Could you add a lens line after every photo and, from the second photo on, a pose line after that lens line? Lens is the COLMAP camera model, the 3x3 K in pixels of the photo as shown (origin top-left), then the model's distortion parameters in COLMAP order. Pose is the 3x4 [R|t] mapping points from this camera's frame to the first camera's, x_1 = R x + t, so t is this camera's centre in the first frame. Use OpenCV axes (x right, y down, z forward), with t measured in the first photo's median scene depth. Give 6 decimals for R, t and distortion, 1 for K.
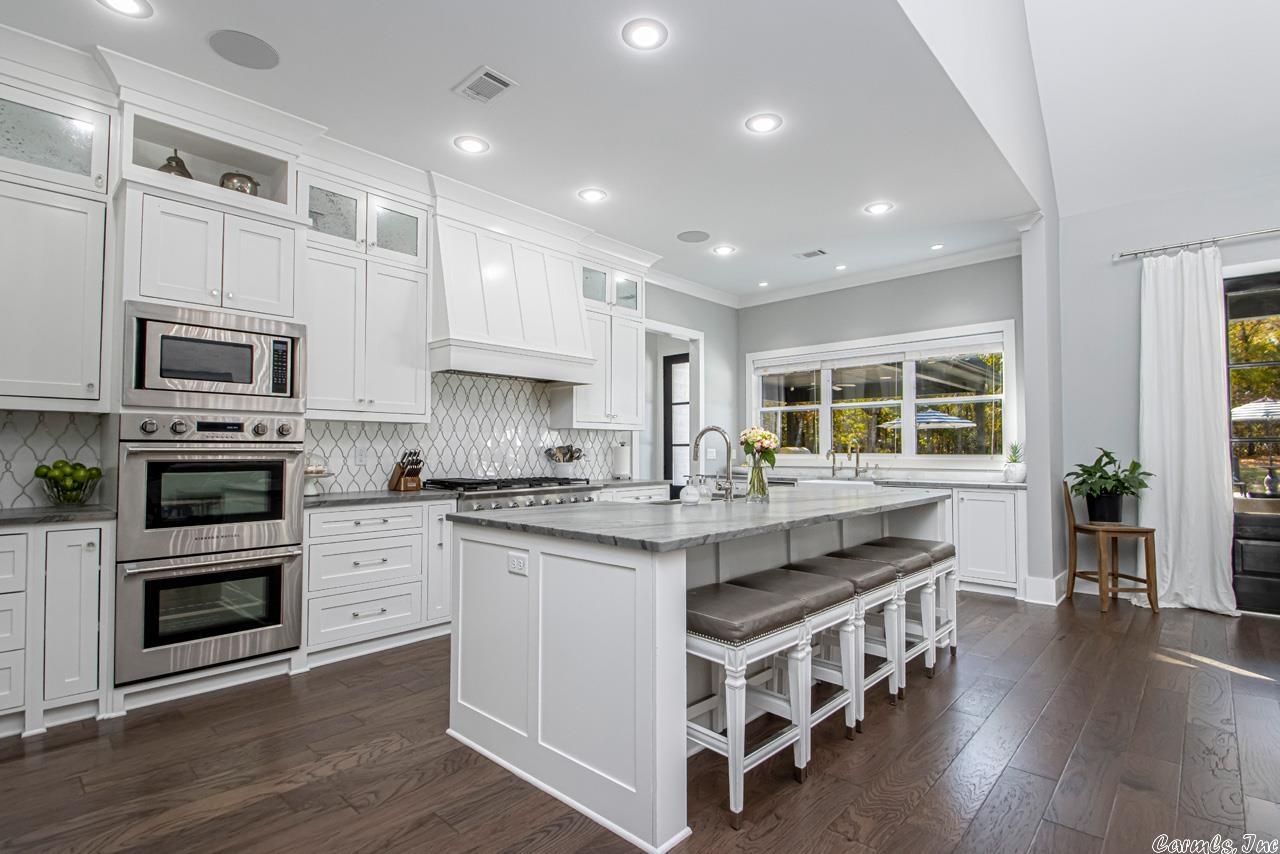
lens RADIAL K [[615.1, 0, 662.5], [0, 615.1, 432.3], [0, 0, 1]] dist [-0.002837, -0.000907]
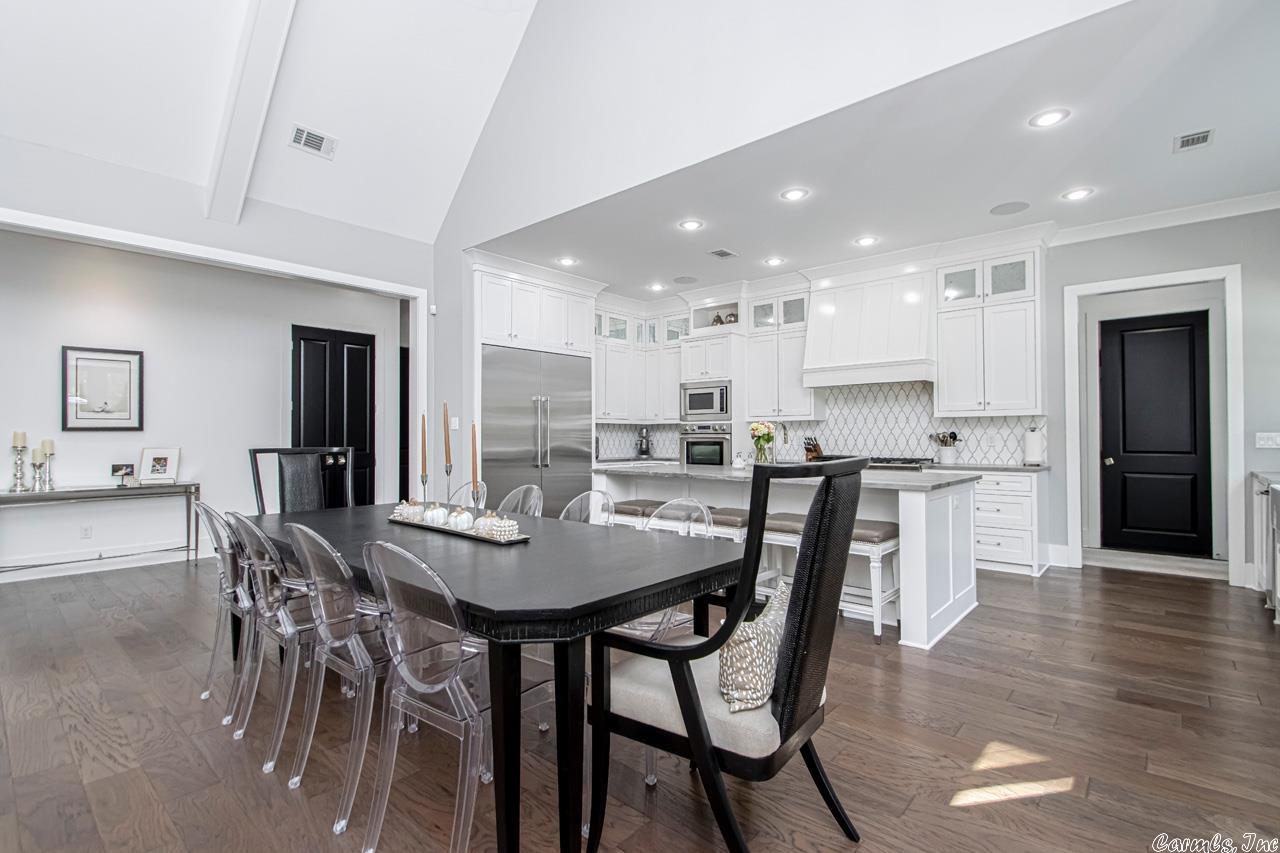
lens RADIAL K [[595.5, 0, 640.0], [0, 595.5, 426.5], [0, 0, 1]] dist [-0.004654, -0.000983]
pose [[-0.000553, -0.015067, -0.999886, 1.533650], [0.034894, 0.999277, -0.015077, 0.012625], [0.999391, -0.034898, -0.000027, 0.677358]]
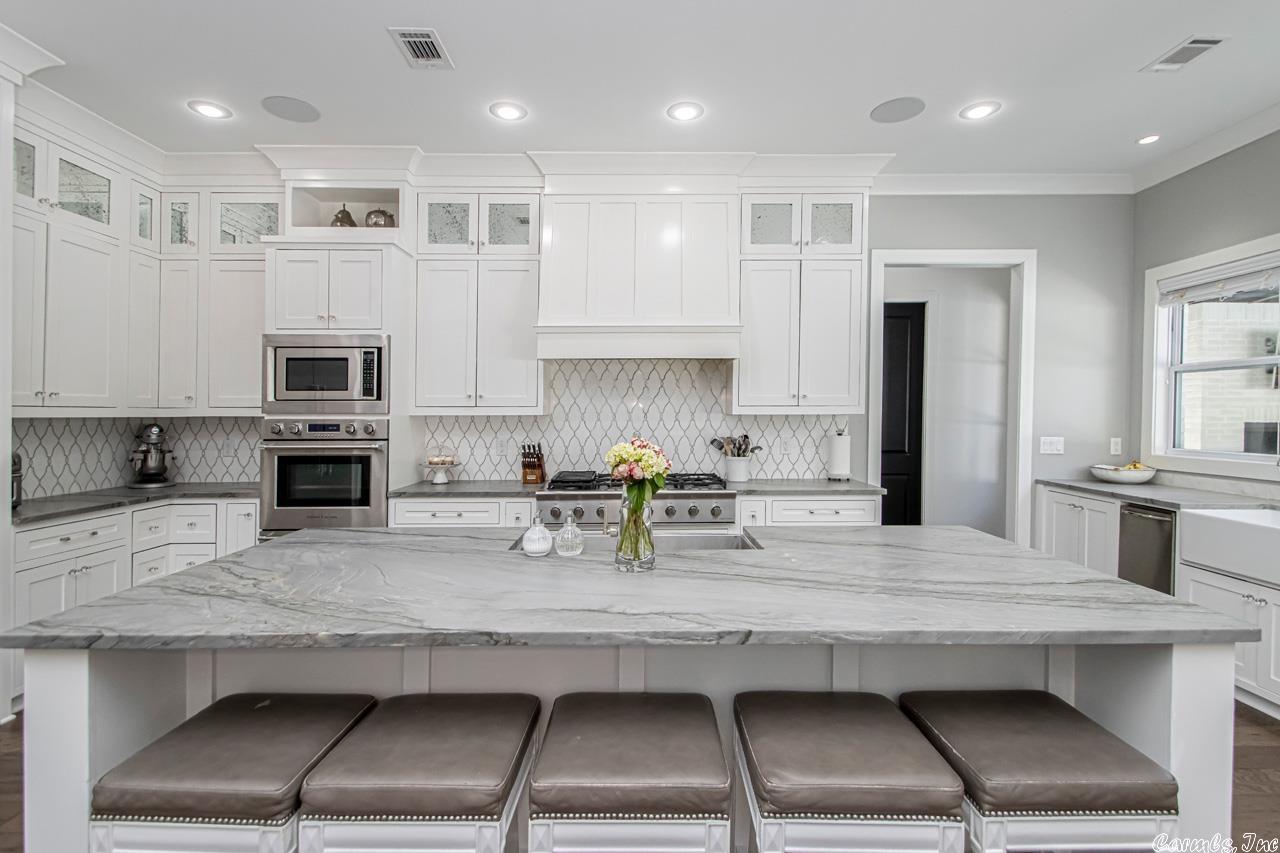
lens RADIAL K [[628.6, 0, 635.3], [0, 628.6, 411.2], [0, 0, 1]] dist [0.019295, -0.000251]
pose [[0.666117, -0.001601, -0.745845, 0.577081], [0.024181, 0.999518, 0.019451, -0.046724], [0.745455, -0.030992, 0.665835, 0.569359]]
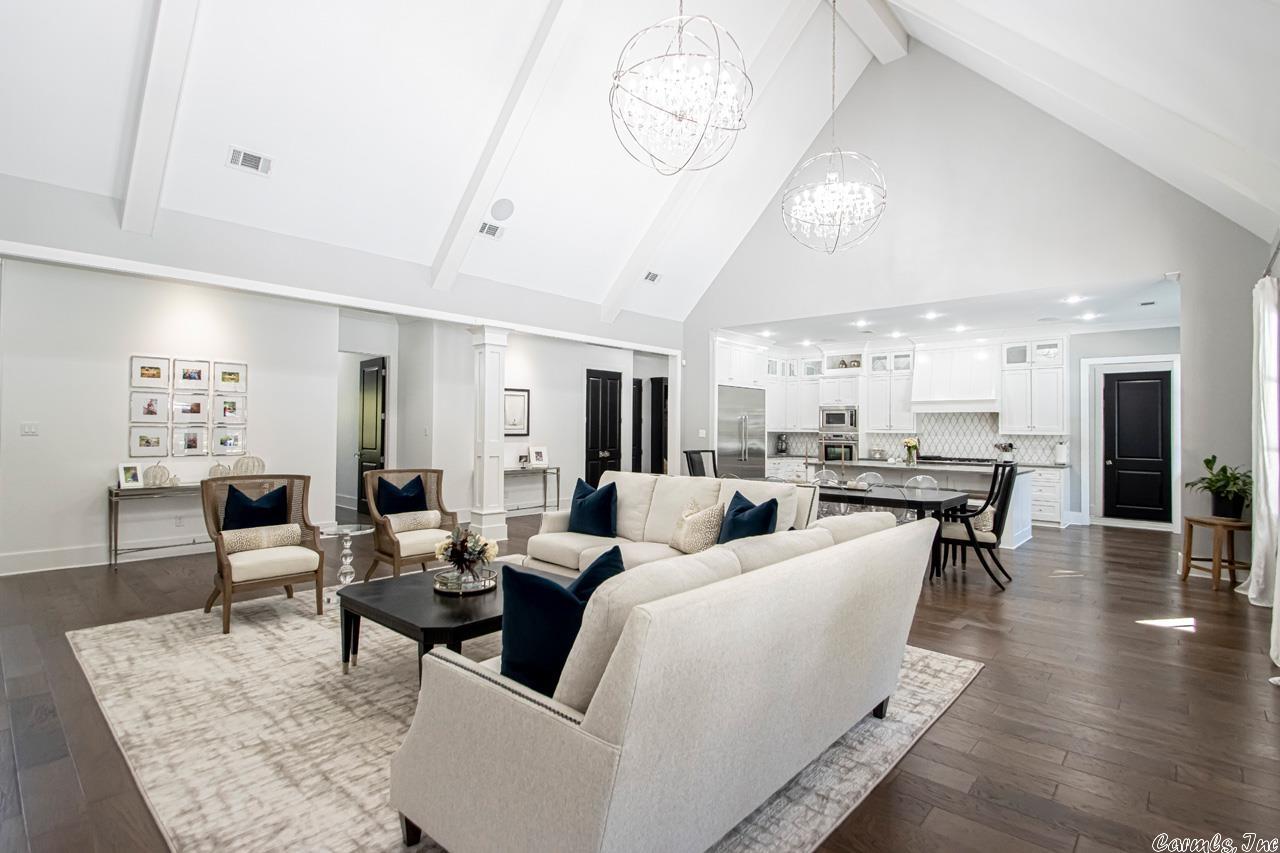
lens RADIAL K [[613.1, 0, 615.5], [0, 613.1, 416.7], [0, 0, 1]] dist [0.000614, -0.000082]
pose [[-0.029724, -0.017131, -0.999411, 2.813430], [0.021000, 0.999622, -0.017759, -0.082164], [0.999338, -0.021516, -0.029353, -0.227635]]
